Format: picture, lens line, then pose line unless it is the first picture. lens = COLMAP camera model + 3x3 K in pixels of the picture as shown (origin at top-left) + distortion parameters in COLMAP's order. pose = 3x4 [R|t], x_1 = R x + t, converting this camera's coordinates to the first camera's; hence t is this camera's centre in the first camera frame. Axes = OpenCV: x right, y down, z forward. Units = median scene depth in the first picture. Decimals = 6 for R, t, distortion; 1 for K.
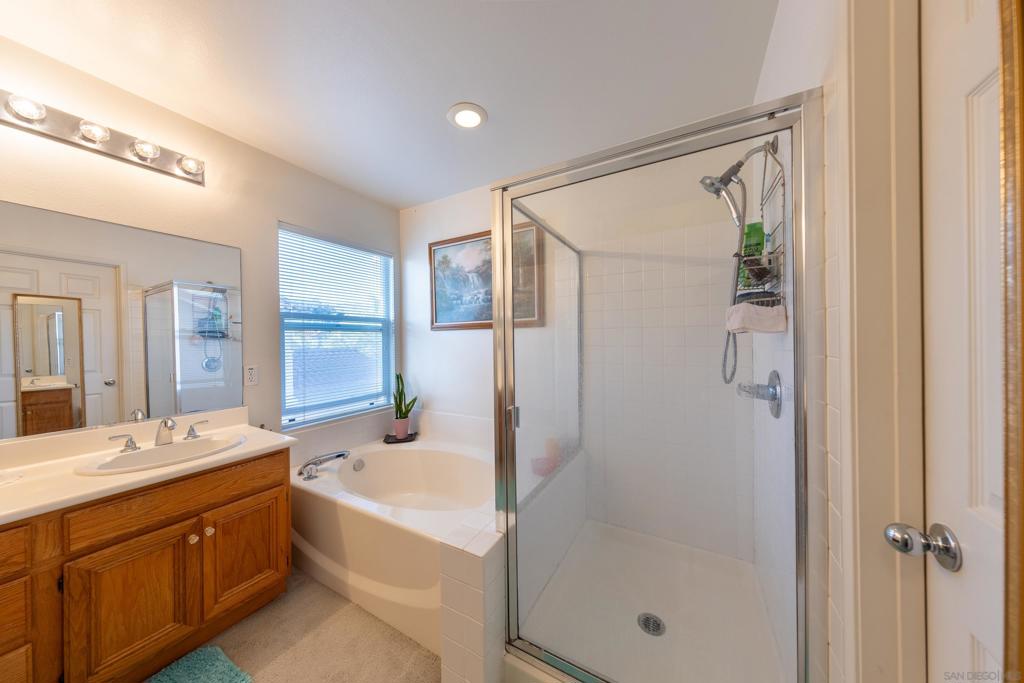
lens RADIAL K [[317.9, 0, 512.7], [0, 317.9, 340.8], [0, 0, 1]] dist [-0.000429, -0.000147]
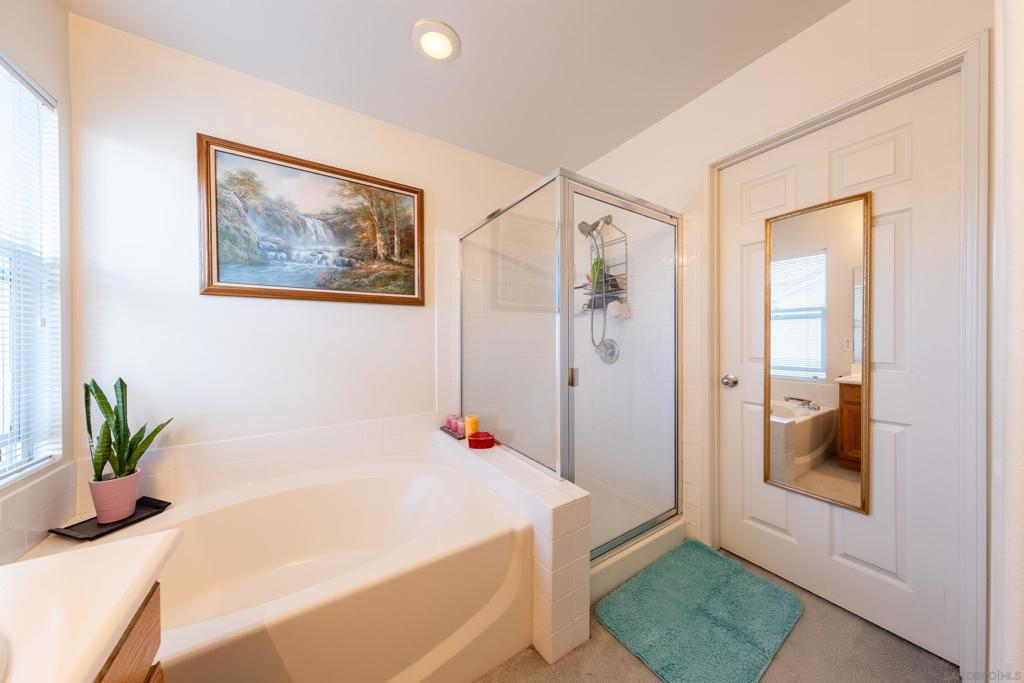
lens RADIAL K [[317.9, 0, 512.7], [0, 317.9, 340.8], [0, 0, 1]] dist [-0.000429, -0.000147]
pose [[0.470785, 0.006981, 0.882220, -0.520755], [-0.000605, 0.999971, -0.007590, 0.054767], [-0.882248, 0.003039, 0.470775, 0.293195]]
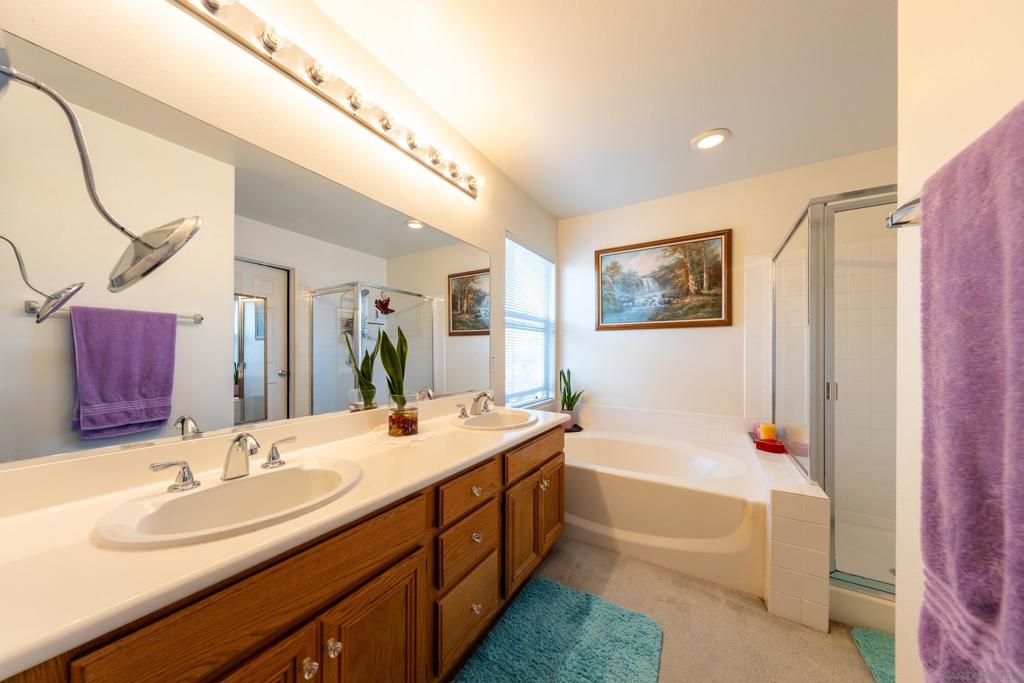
lens RADIAL K [[324.7, 0, 509.5], [0, 324.7, 351.2], [0, 0, 1]] dist [0.001004, 0.000042]
pose [[0.999097, 0.016887, -0.038982, -0.544681], [-0.017114, 0.999839, -0.005477, 0.053805], [0.038883, 0.006139, 0.999225, -0.134280]]
